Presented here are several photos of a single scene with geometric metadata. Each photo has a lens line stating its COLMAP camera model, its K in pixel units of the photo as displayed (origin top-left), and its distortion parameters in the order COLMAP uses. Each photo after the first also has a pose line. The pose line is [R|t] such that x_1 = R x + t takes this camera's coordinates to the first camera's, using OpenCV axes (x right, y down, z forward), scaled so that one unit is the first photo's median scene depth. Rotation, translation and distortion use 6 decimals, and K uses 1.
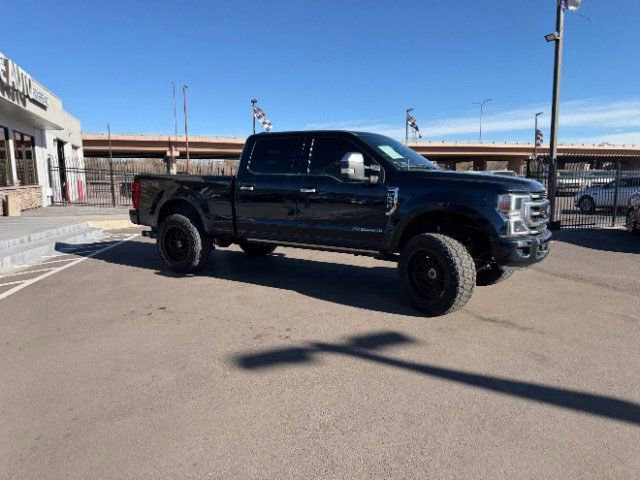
lens RADIAL K [[446.2, 0, 316.6], [0, 446.2, 240.5], [0, 0, 1]] dist [0.052402, -0.064319]
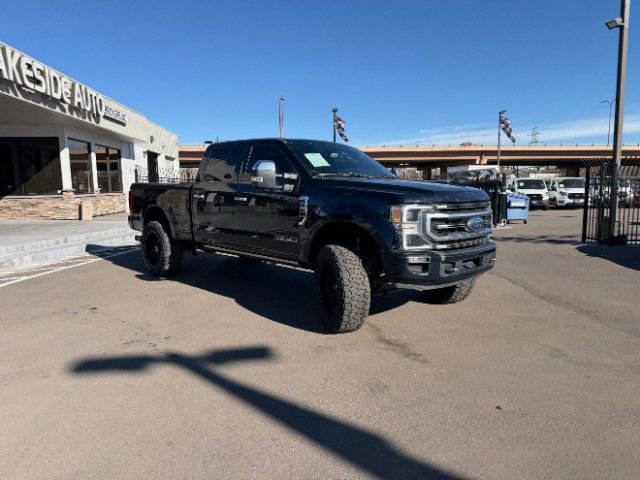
lens RADIAL K [[446.2, 0, 321.5], [0, 446.2, 239.6], [0, 0, 1]] dist [0.052402, -0.064319]
pose [[0.973366, 0.024265, -0.227968, 0.331199], [-0.028400, 0.999486, -0.014875, -0.009762], [0.227490, 0.020953, 0.973555, 0.060742]]
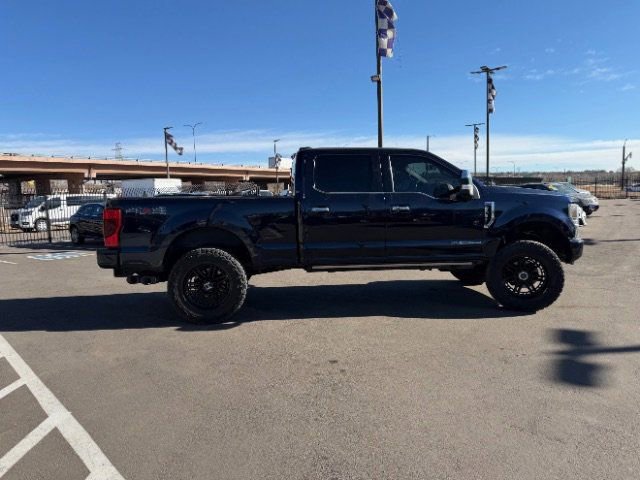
lens RADIAL K [[446.2, 0, 317.6], [0, 446.2, 238.0], [0, 0, 1]] dist [0.052402, -0.064319]
pose [[0.804748, -0.074073, 0.588977, -0.634470], [0.103054, 0.994551, -0.015727, -0.044346], [-0.584603, 0.073353, 0.807997, 0.282797]]
